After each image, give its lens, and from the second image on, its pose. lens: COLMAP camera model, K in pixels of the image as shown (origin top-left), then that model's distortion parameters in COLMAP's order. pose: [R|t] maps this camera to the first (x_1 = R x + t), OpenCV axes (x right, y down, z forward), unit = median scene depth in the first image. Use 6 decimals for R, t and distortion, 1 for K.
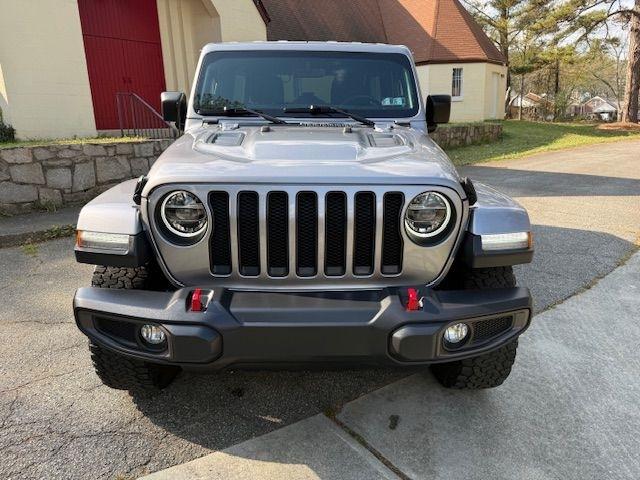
lens RADIAL K [[457.4, 0, 323.2], [0, 457.4, 243.3], [0, 0, 1]] dist [0.001469, -0.001626]
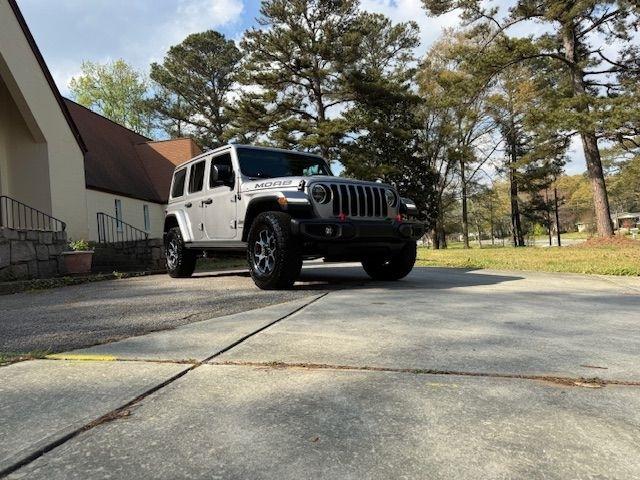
lens RADIAL K [[447.0, 0, 320.1], [0, 447.0, 249.6], [0, 0, 1]] dist [0.042623, -0.001879]
pose [[0.836092, -0.033962, 0.547537, -1.469129], [0.190761, 0.953795, -0.232131, 0.713827], [-0.514354, 0.298532, 0.803940, -0.809471]]
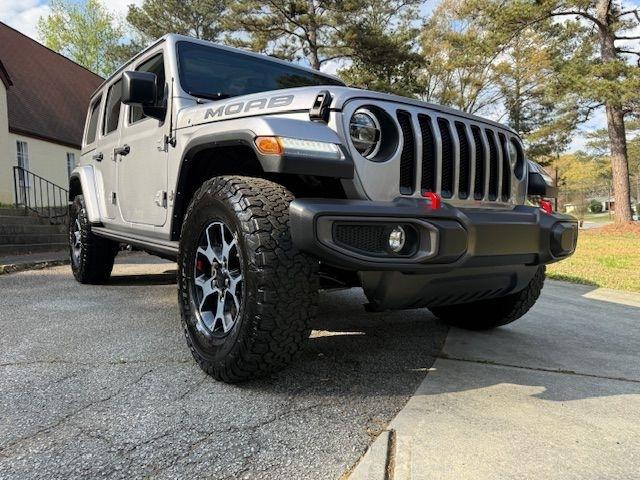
lens RADIAL K [[457.4, 0, 323.2], [0, 457.4, 243.3], [0, 0, 1]] dist [0.001469, -0.001626]
pose [[0.815231, -0.028633, 0.578428, -0.818993], [0.157083, 0.972268, -0.173262, 0.272946], [-0.557426, 0.232110, 0.797121, 0.294431]]
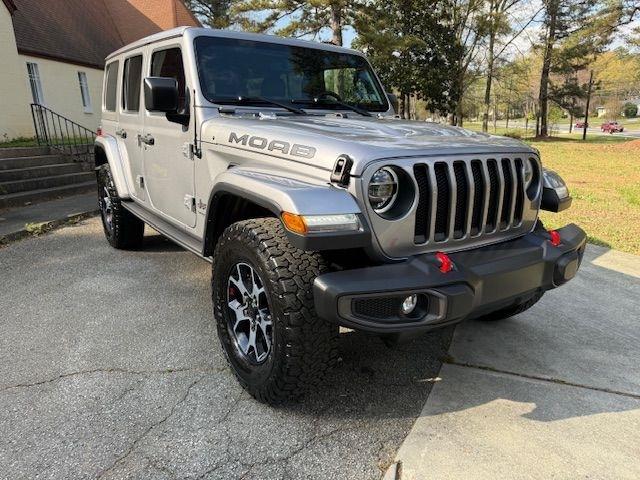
lens RADIAL K [[457.4, 0, 323.2], [0, 457.4, 243.3], [0, 0, 1]] dist [0.001469, -0.001626]
pose [[0.836125, -0.140052, 0.530359, -0.849549], [0.153492, 0.987969, 0.018908, 0.011491], [-0.526626, 0.065597, 0.847563, 0.187391]]
